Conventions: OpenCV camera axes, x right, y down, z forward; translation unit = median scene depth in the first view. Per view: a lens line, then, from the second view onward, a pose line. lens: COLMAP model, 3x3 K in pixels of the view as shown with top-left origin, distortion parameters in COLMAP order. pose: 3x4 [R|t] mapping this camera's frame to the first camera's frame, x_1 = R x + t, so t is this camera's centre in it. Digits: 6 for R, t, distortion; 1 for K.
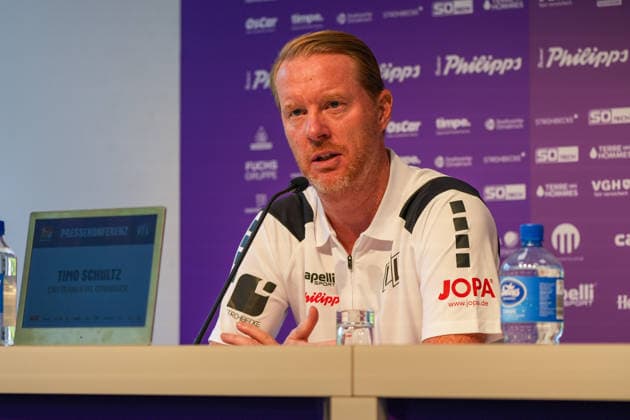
lens RADIAL K [[1735.3, 0, 315.0], [0, 1735.3, 210.0], [0, 0, 1]] dist [-0.001327, -0.402254]
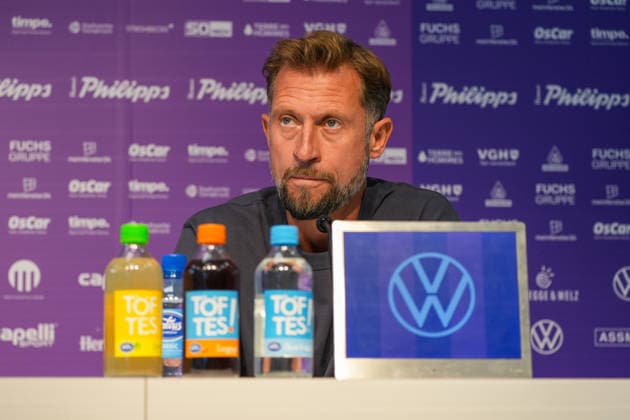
lens RADIAL K [[1735.3, 0, 315.0], [0, 1735.3, 210.0], [0, 0, 1]] dist [-0.001327, -0.402254]
pose [[0.866575, 0.056661, 0.495821, -0.368026], [-0.044411, 0.998347, -0.036469, 0.015119], [-0.497068, 0.009583, 0.867659, 0.168365]]
